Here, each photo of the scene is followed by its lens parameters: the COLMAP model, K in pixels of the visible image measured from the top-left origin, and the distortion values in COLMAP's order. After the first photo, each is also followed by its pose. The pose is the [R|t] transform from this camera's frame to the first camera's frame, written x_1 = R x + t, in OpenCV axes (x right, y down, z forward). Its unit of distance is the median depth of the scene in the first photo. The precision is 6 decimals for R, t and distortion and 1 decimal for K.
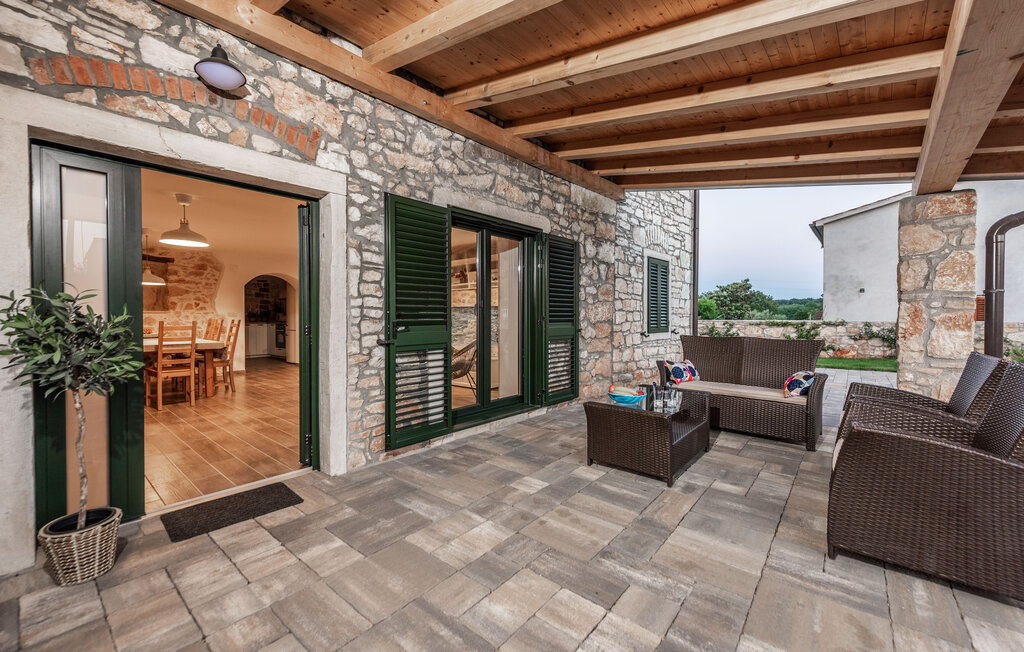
lens RADIAL K [[402.6, 0, 516.4], [0, 402.6, 324.5], [0, 0, 1]] dist [0.010468, -0.001170]
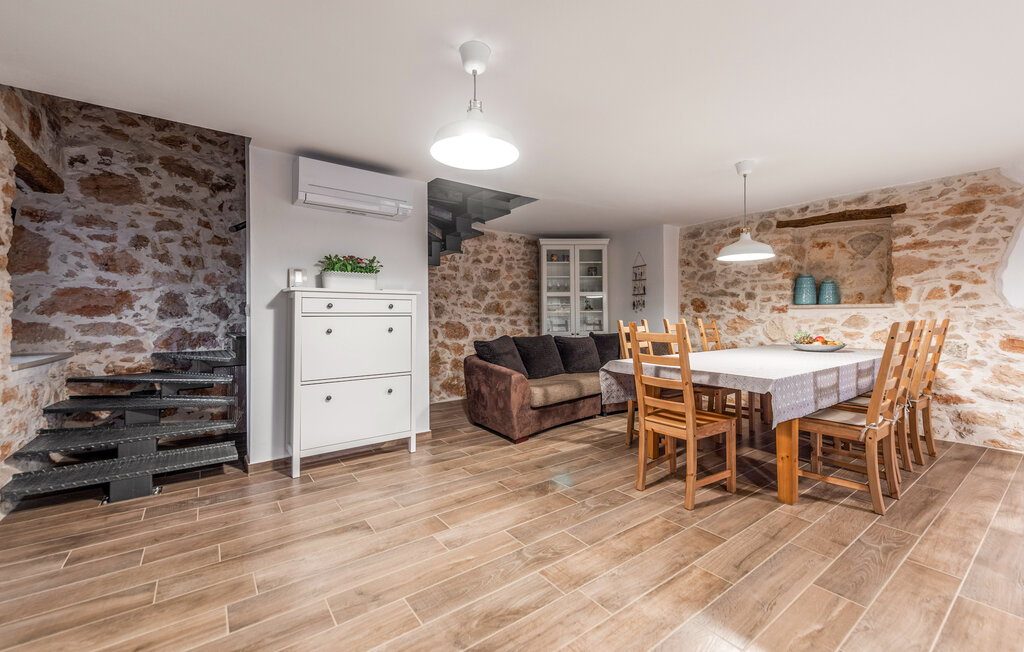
lens RADIAL K [[402.6, 0, 503.4], [0, 402.6, 313.0], [0, 0, 1]] dist [0.010468, -0.001170]
pose [[-0.240137, -0.006786, -0.970715, -0.197426], [-0.016738, 0.999856, -0.002849, -0.010114], [0.970595, 0.015564, -0.240216, 0.600559]]
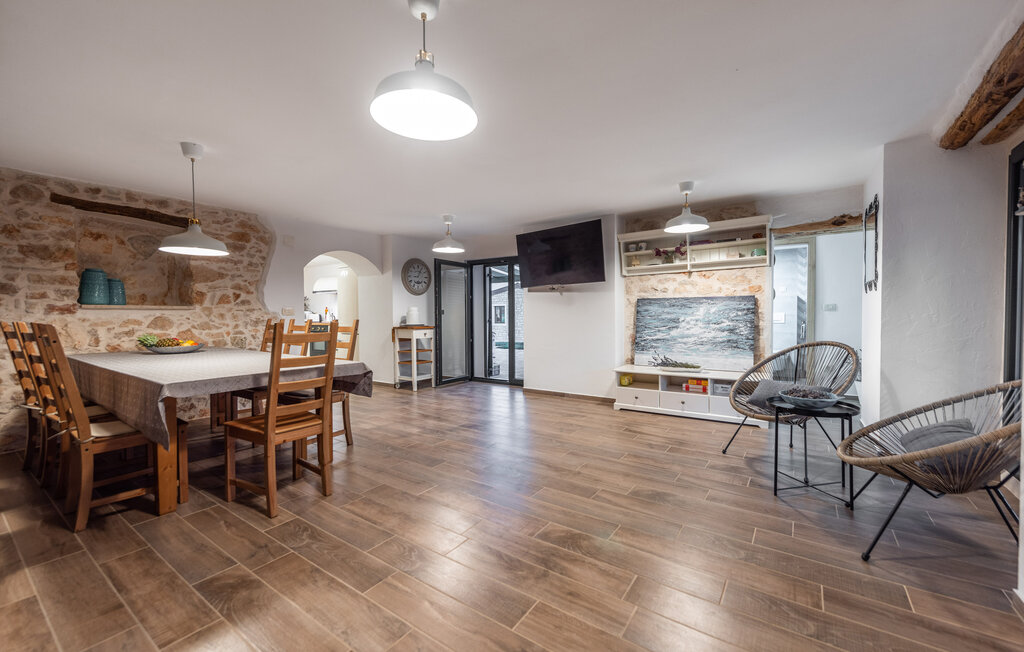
lens RADIAL K [[402.6, 0, 538.6], [0, 402.6, 328.7], [0, 0, 1]] dist [0.010468, -0.001170]
pose [[0.993066, -0.010465, 0.117094, -0.396407], [0.008711, 0.999842, 0.015483, -0.004242], [-0.117237, -0.014356, 0.993000, 0.319054]]
